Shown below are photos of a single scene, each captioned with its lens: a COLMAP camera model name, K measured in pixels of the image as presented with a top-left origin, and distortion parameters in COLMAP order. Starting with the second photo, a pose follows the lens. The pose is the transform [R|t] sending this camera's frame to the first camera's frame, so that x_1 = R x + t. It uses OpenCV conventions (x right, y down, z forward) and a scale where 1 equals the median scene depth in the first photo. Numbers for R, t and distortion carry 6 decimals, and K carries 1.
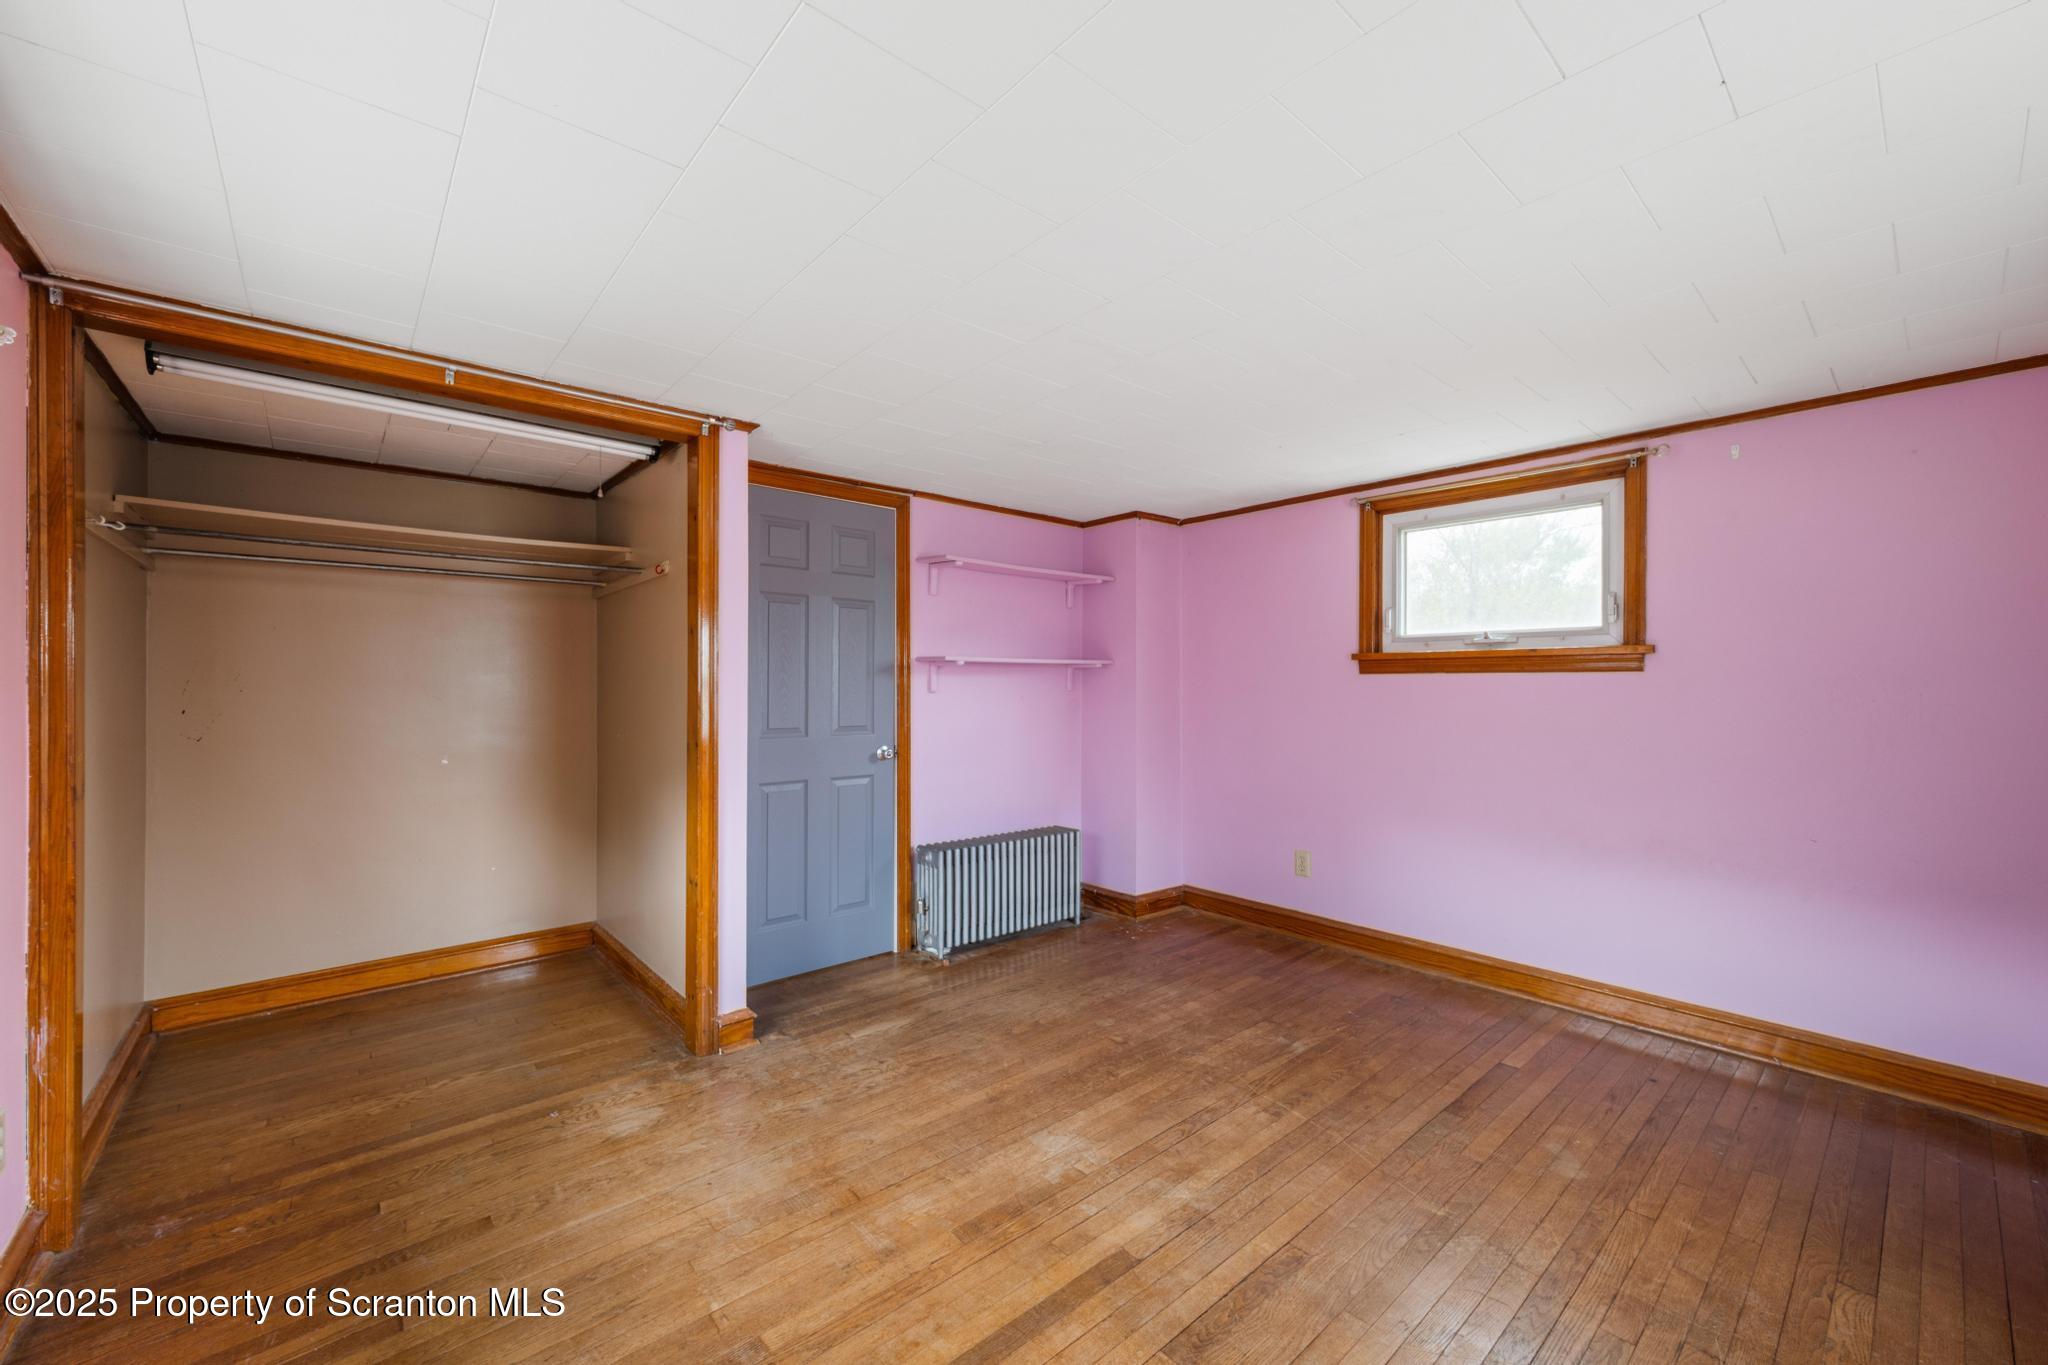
lens RADIAL K [[806.3, 0, 1032.9], [0, 806.3, 681.1], [0, 0, 1]] dist [0.003452, -0.000320]
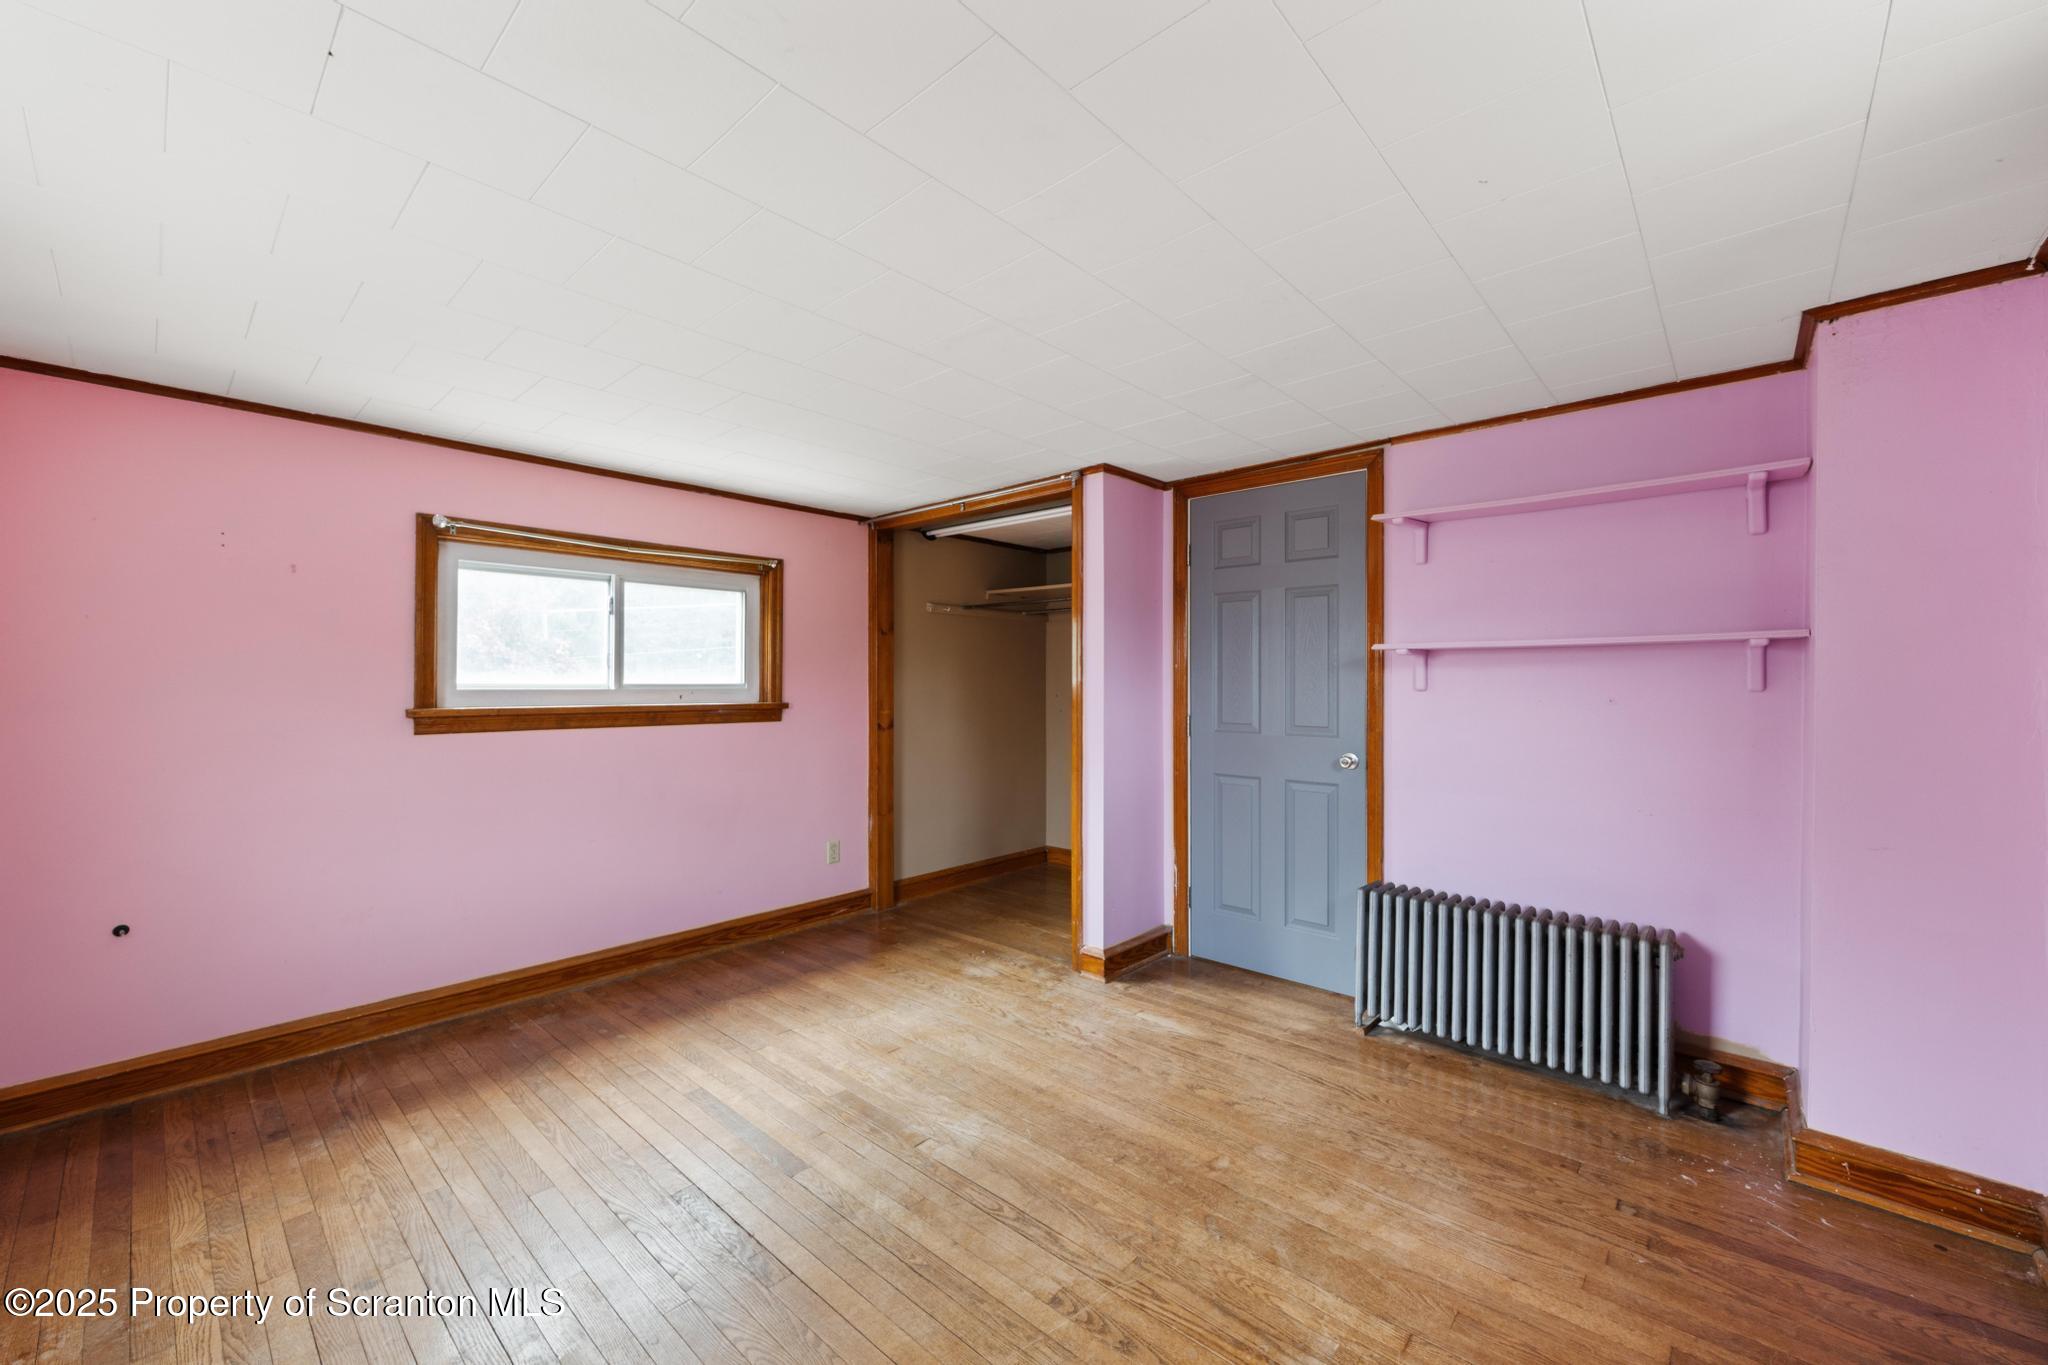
lens RADIAL K [[806.3, 0, 1031.5], [0, 806.3, 685.9], [0, 0, 1]] dist [0.003452, -0.000320]
pose [[0.118561, 0.007243, -0.992920, 0.821636], [0.005903, 0.999951, 0.007999, -0.000484], [0.992929, -0.006810, 0.118512, 0.747468]]
